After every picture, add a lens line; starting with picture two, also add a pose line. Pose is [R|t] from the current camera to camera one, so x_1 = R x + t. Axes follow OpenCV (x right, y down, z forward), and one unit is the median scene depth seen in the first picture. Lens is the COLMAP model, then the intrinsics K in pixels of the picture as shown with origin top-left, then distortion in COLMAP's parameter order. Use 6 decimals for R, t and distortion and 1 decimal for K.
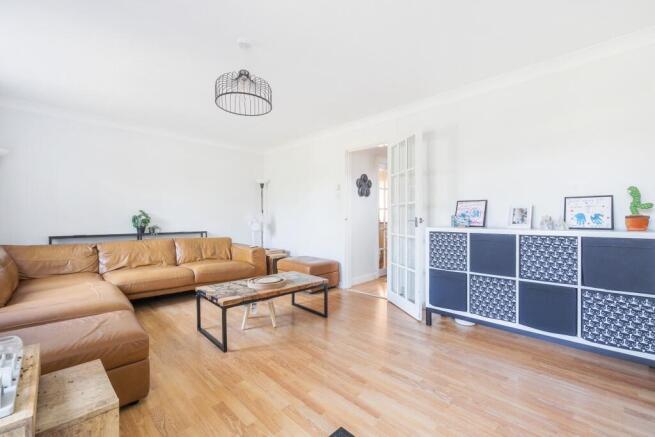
lens RADIAL K [[274.7, 0, 327.5], [0, 274.7, 218.5], [0, 0, 1]] dist [-0.000400, 0.000013]
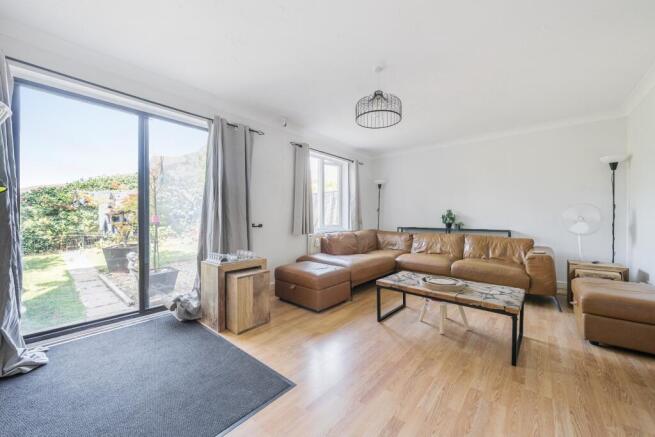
lens RADIAL K [[253.1, 0, 327.5], [0, 253.1, 218.5], [0, 0, 1]] dist [0.000925, 0.000105]
pose [[0.076441, 0.005829, -0.997057, 0.474757], [-0.003195, 0.999979, 0.005601, 0.005457], [0.997069, 0.002758, 0.076458, 0.426034]]
